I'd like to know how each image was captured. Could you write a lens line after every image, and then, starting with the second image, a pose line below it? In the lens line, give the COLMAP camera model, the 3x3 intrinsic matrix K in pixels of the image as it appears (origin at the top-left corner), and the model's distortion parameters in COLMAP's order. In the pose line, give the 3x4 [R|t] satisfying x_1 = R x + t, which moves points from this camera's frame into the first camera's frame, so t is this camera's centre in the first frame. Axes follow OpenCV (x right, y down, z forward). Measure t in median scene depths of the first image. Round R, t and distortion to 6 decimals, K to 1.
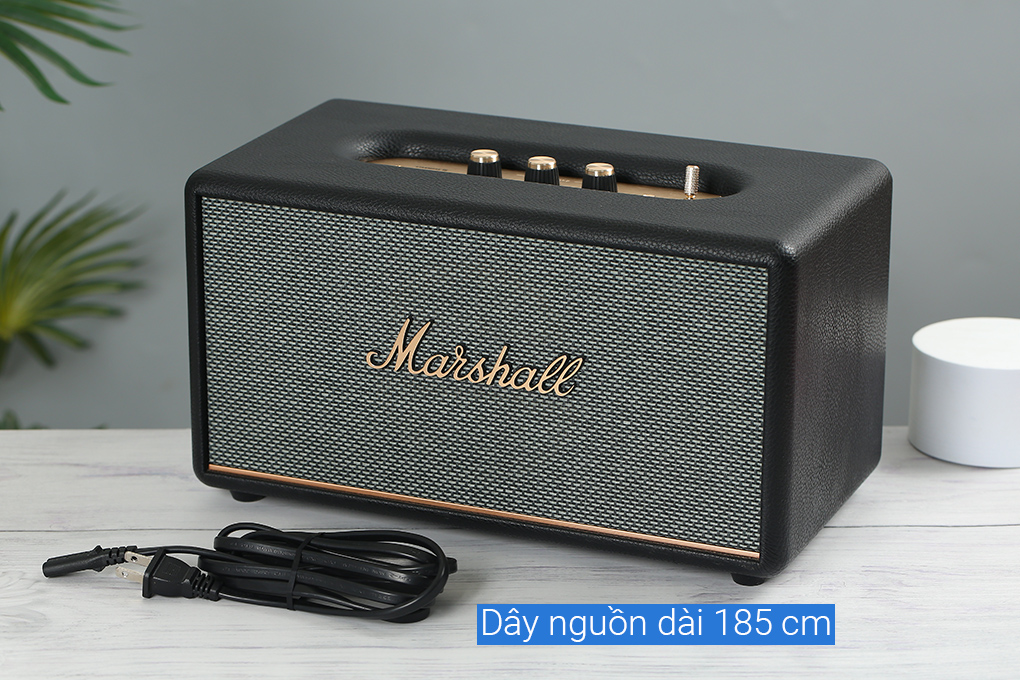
lens RADIAL K [[2928.9, 0, 510.0], [0, 2928.9, 340.0], [0, 0, 1]] dist [0.165608, -0.748540]
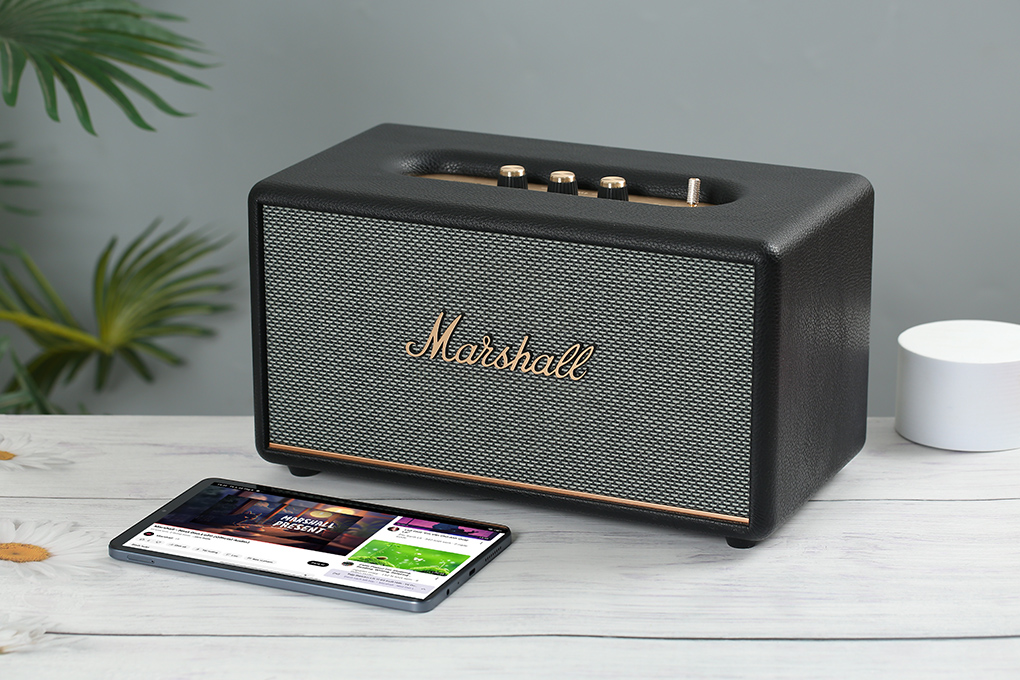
lens RADIAL K [[2928.9, 0, 510.0], [0, 2928.9, 340.0], [0, 0, 1]] dist [0.165608, -0.748540]
pose [[0.998706, 0.003714, -0.050711, 0.048717], [-0.005388, 0.999443, -0.032924, 0.040418], [0.050560, 0.033155, 0.998171, -0.130864]]
